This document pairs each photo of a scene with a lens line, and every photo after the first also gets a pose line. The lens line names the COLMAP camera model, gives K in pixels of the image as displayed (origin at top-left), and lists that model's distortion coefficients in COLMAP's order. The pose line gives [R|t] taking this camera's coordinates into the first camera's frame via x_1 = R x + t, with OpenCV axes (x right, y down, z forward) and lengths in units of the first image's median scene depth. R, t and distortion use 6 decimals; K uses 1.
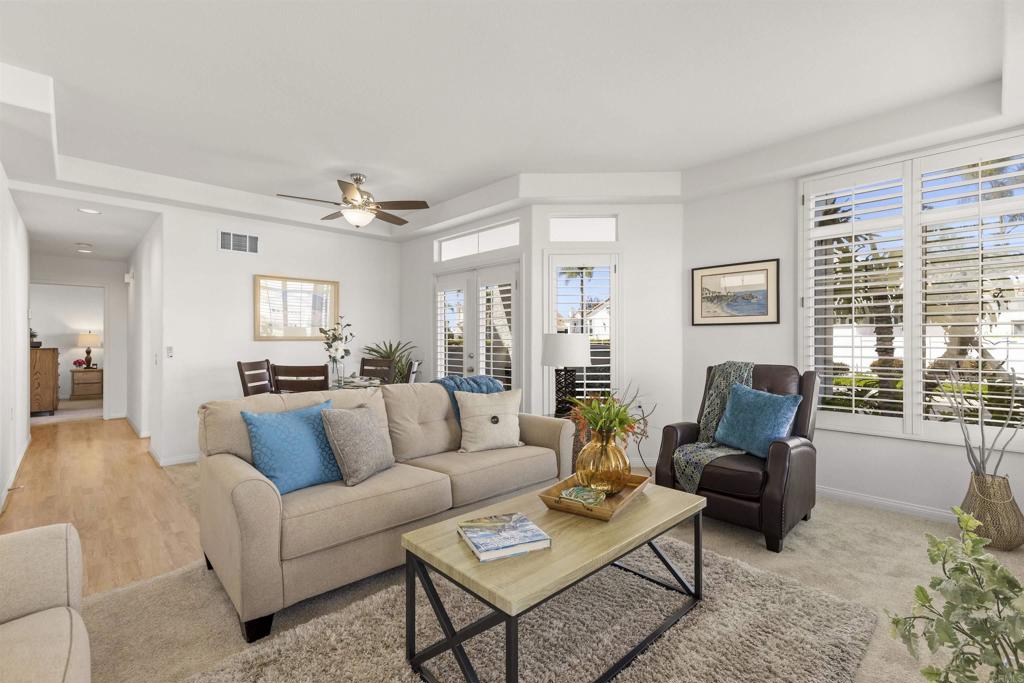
lens RADIAL K [[461.3, 0, 517.7], [0, 461.3, 343.6], [0, 0, 1]] dist [0.003320, 0.000470]
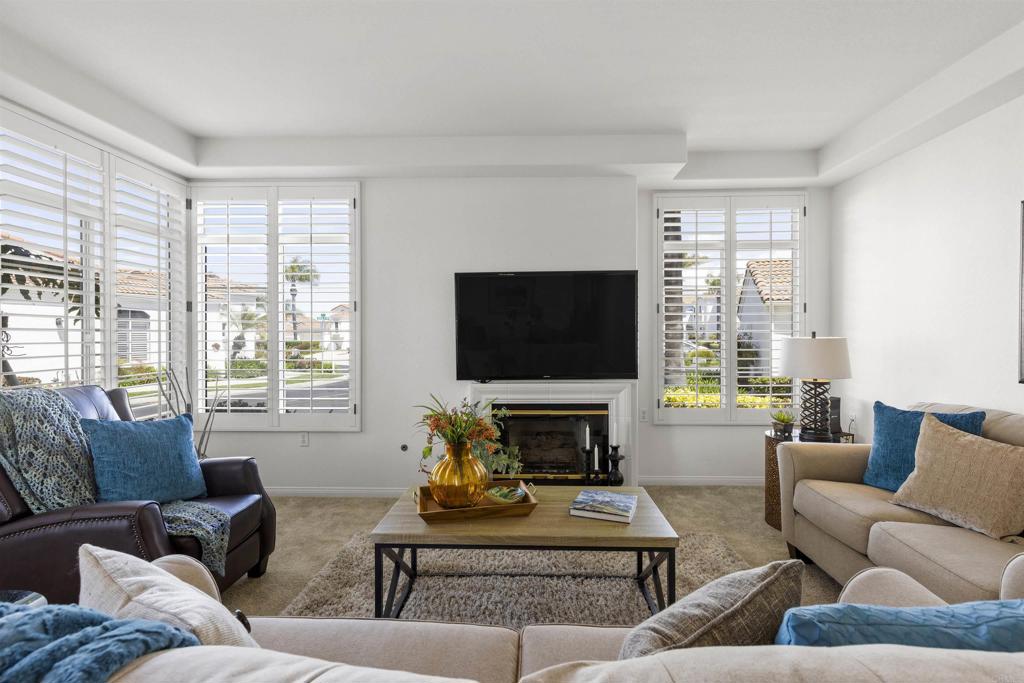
lens RADIAL K [[461.3, 0, 519.1], [0, 461.3, 335.3], [0, 0, 1]] dist [0.003320, 0.000470]
pose [[-0.701428, -0.000575, 0.712740, -0.331504], [0.003874, 0.999982, 0.004620, -0.025302], [-0.712730, 0.006002, -0.701413, 0.882184]]
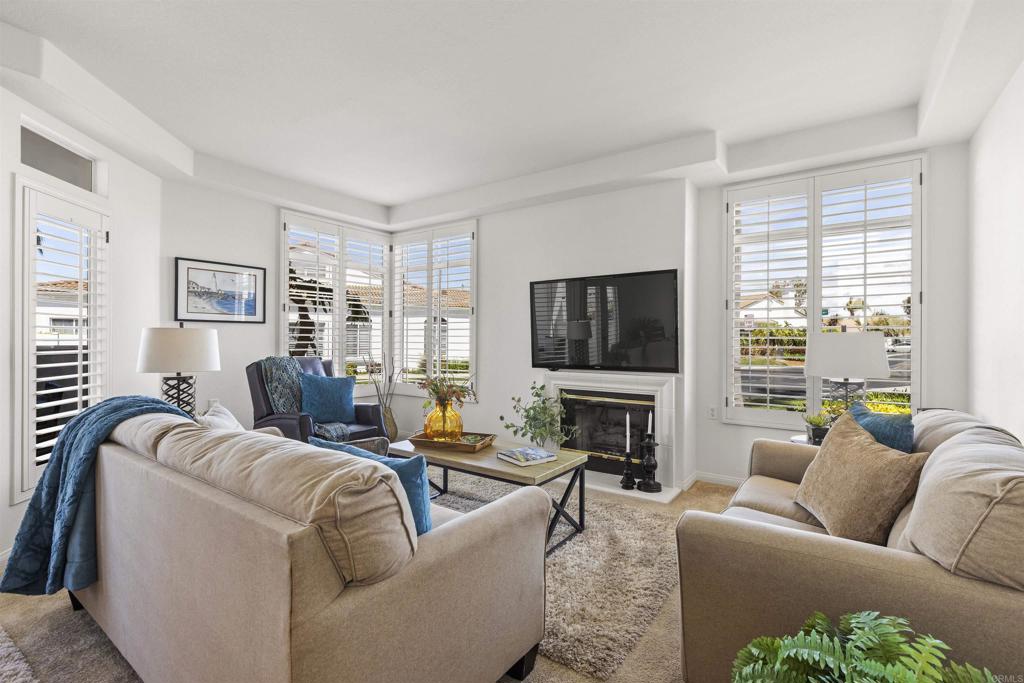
lens RADIAL K [[461.3, 0, 517.5], [0, 461.3, 337.7], [0, 0, 1]] dist [0.003320, 0.000470]
pose [[-0.191229, -0.001147, 0.981545, -0.715585], [-0.000861, 0.999999, 0.001001, -0.007804], [-0.981545, -0.000654, -0.191230, 0.582872]]
